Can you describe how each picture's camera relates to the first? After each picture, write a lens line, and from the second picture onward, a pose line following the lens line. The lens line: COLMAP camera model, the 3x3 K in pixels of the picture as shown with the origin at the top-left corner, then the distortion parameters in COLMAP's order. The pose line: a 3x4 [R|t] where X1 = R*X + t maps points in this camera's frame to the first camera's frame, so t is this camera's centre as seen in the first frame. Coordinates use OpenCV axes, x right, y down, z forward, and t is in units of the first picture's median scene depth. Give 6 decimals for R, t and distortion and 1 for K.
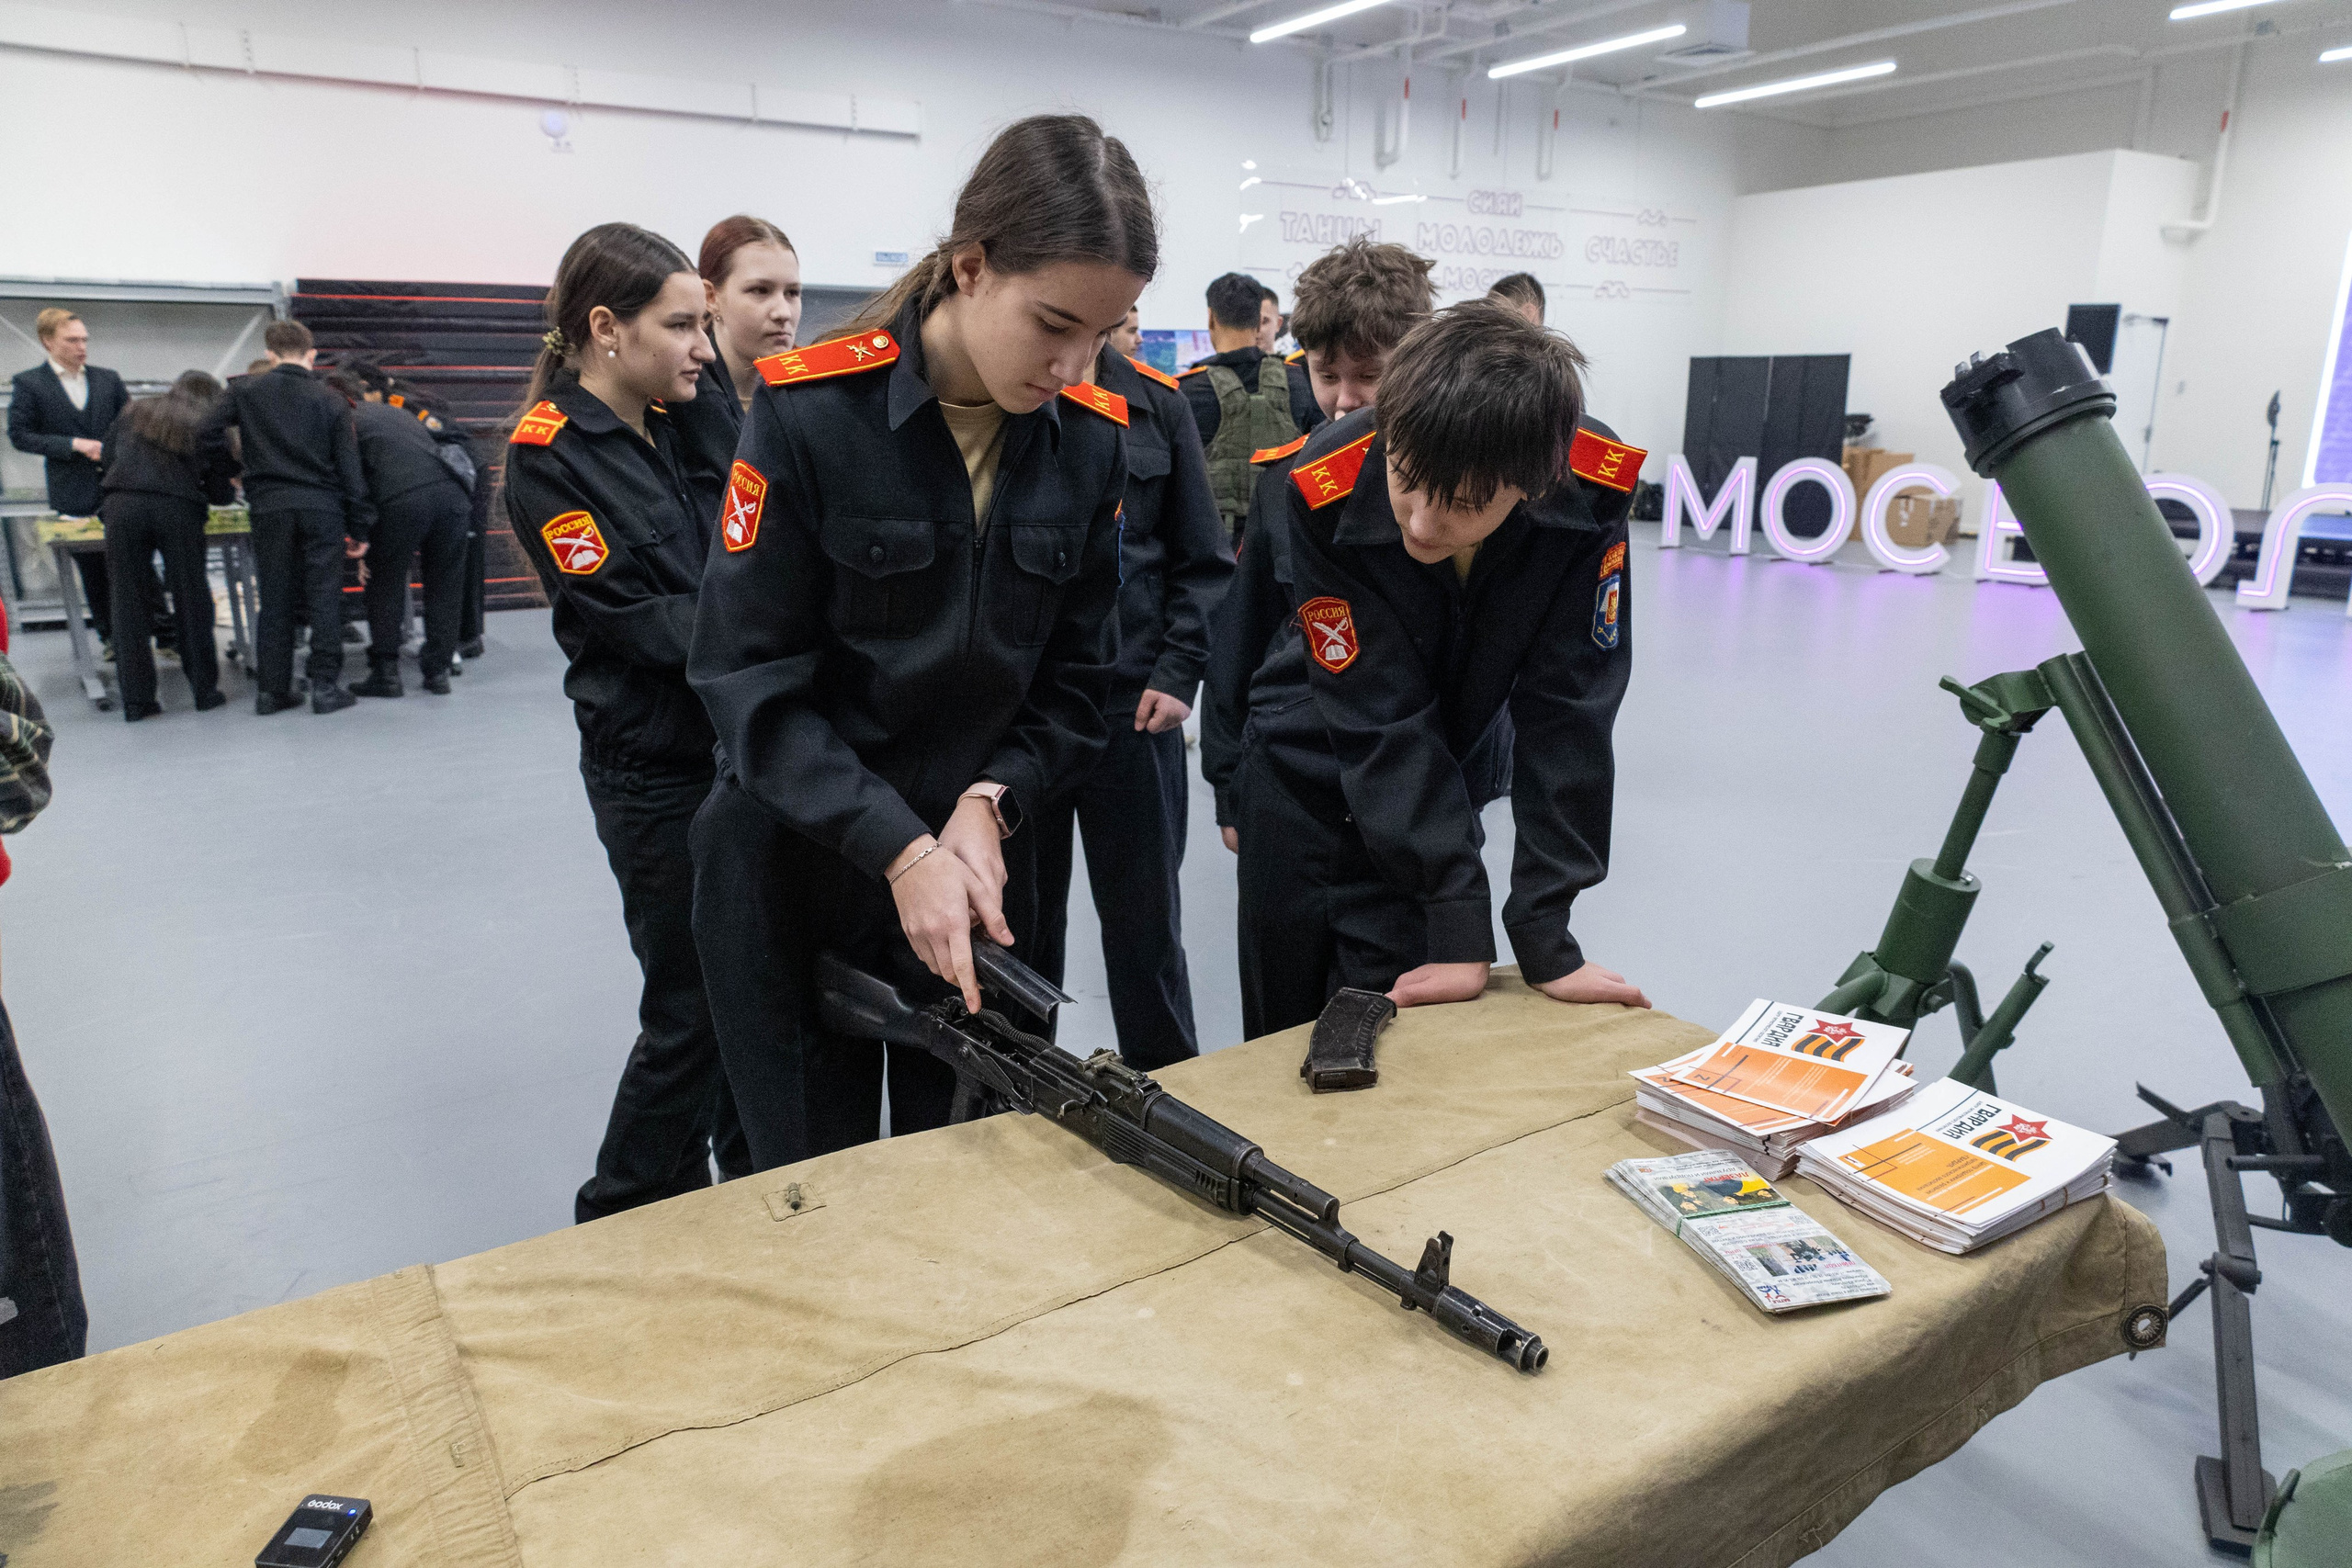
lens RADIAL K [[1510.9, 0, 1176.0], [0, 1510.9, 784.0], [0, 0, 1]] dist [0.002740, 0.002395]
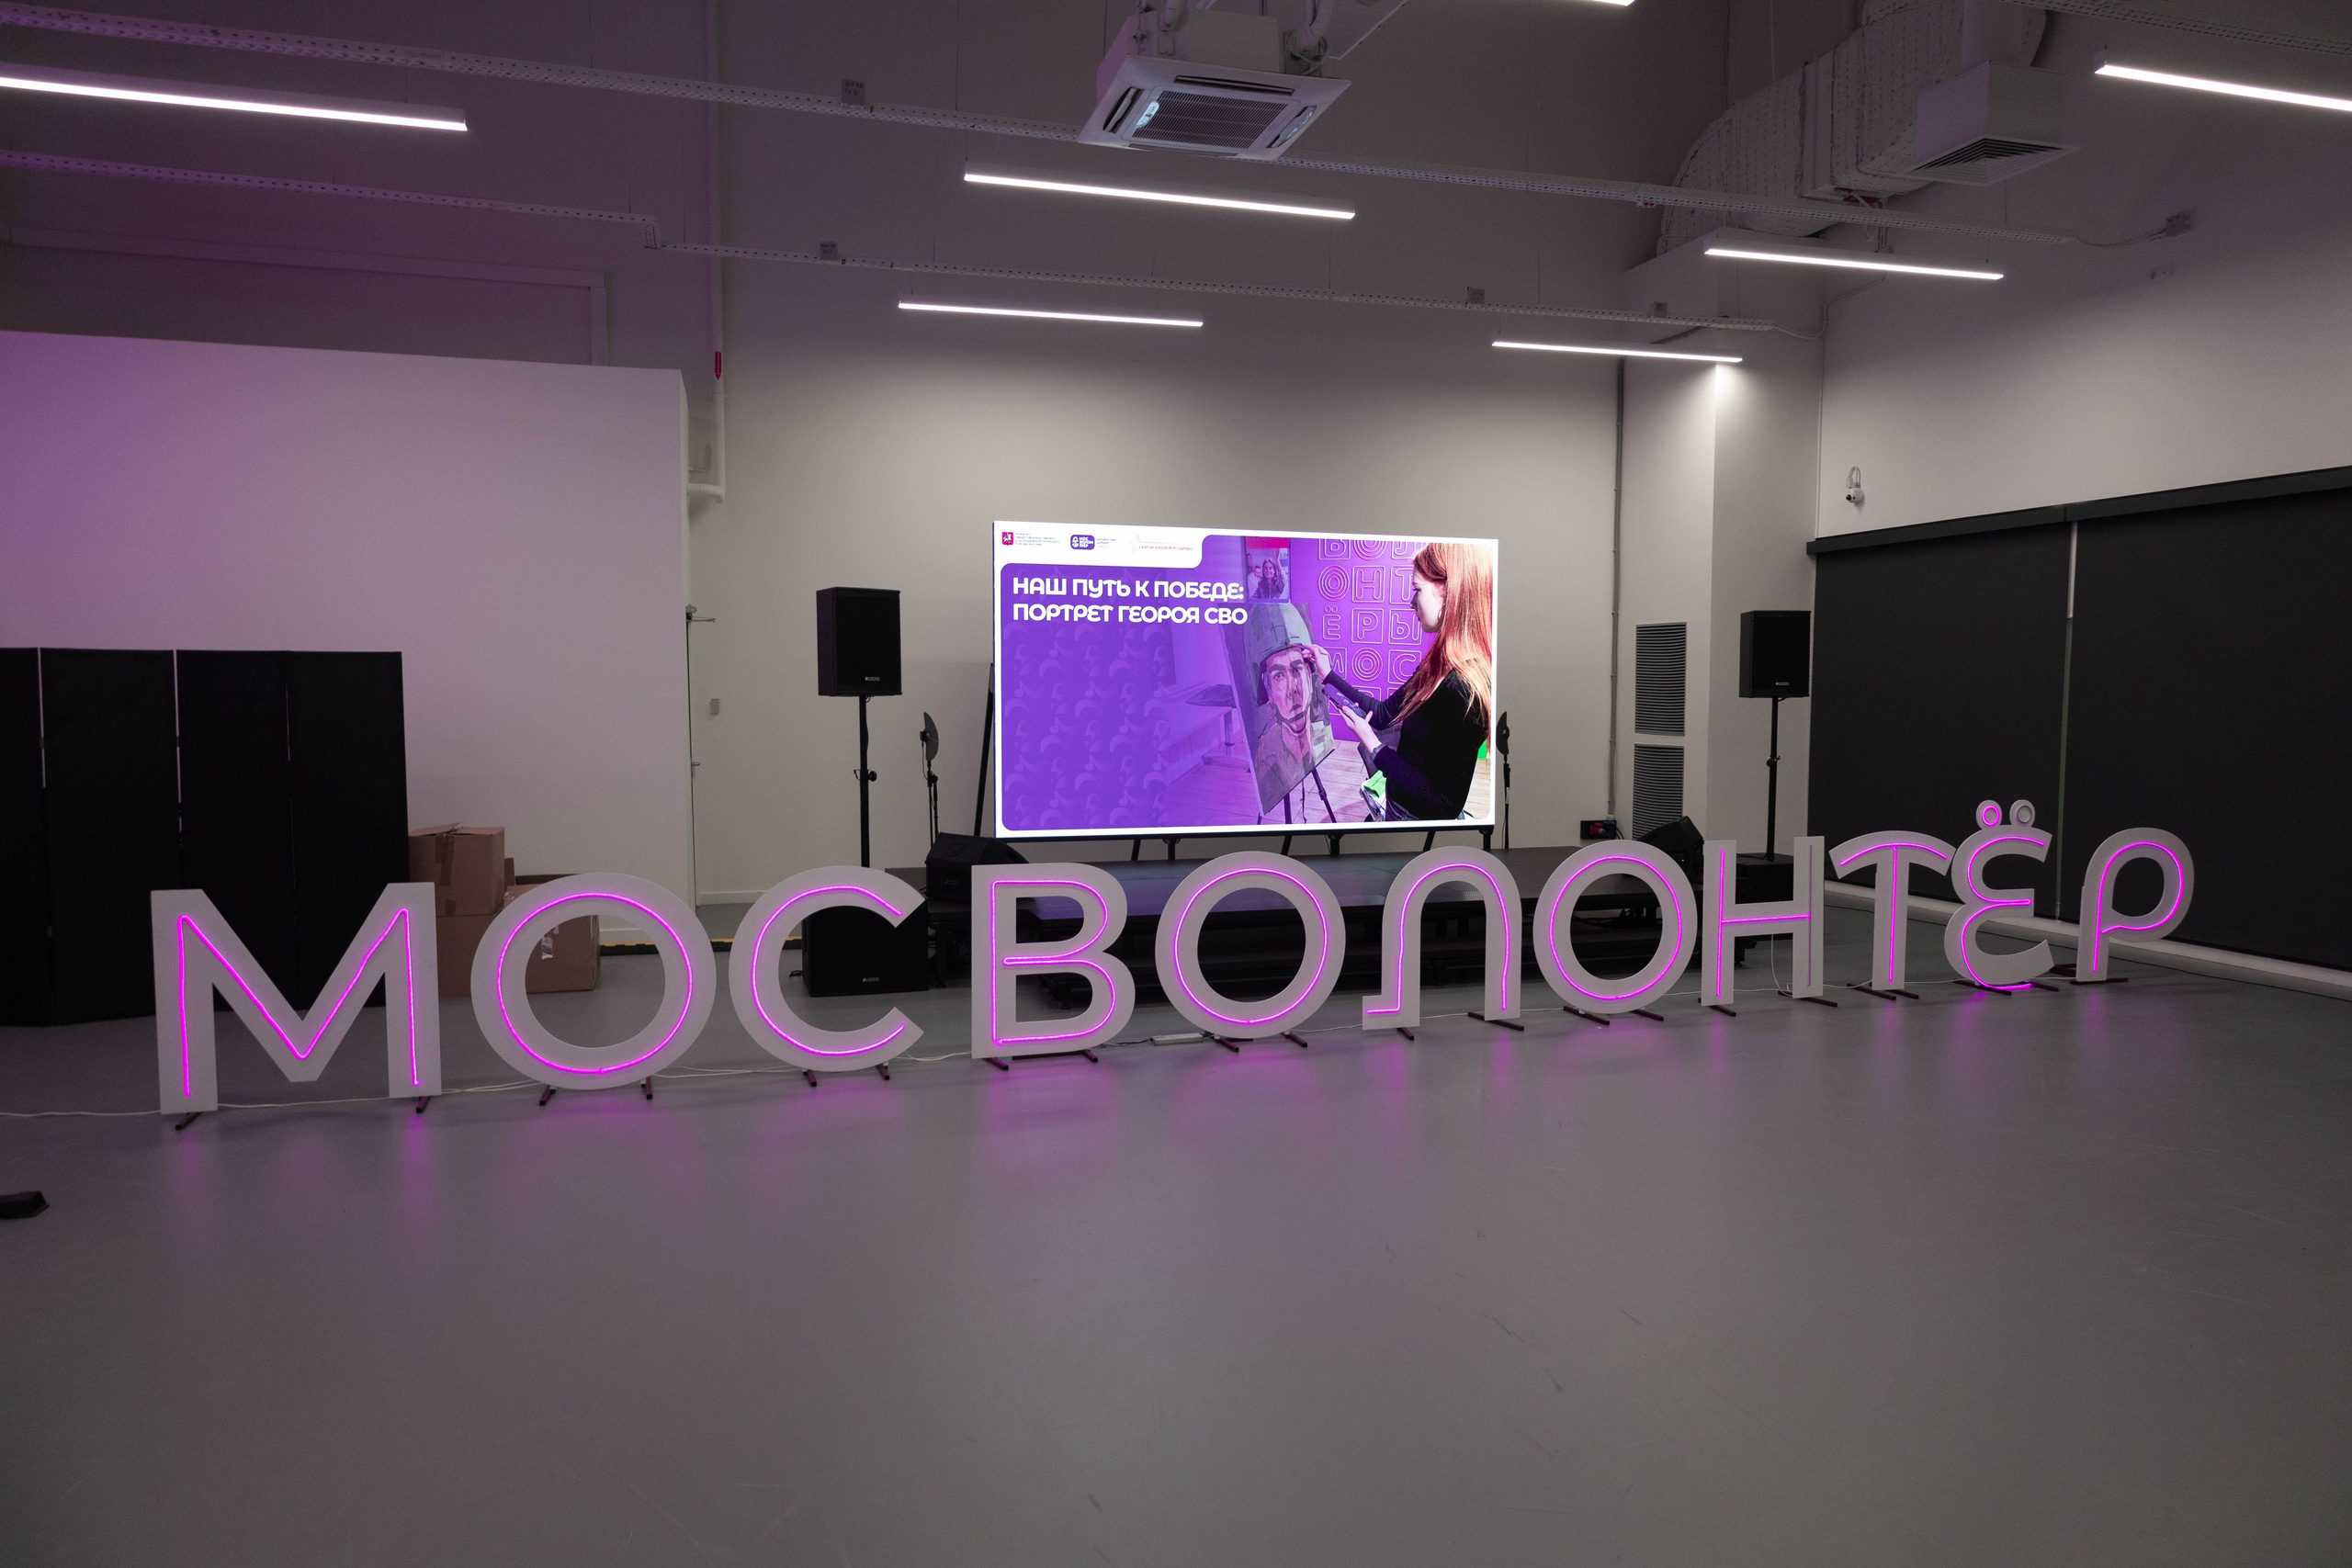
lens RADIAL K [[1510.9, 0, 1176.0], [0, 1510.9, 784.0], [0, 0, 1]] dist [0.002740, 0.002395]
pose [[0.304884, -0.057666, 0.950642, 0.037860], [0.241701, 0.970171, -0.018667, -0.171845], [-0.921209, 0.235462, 0.309728, 0.626167]]
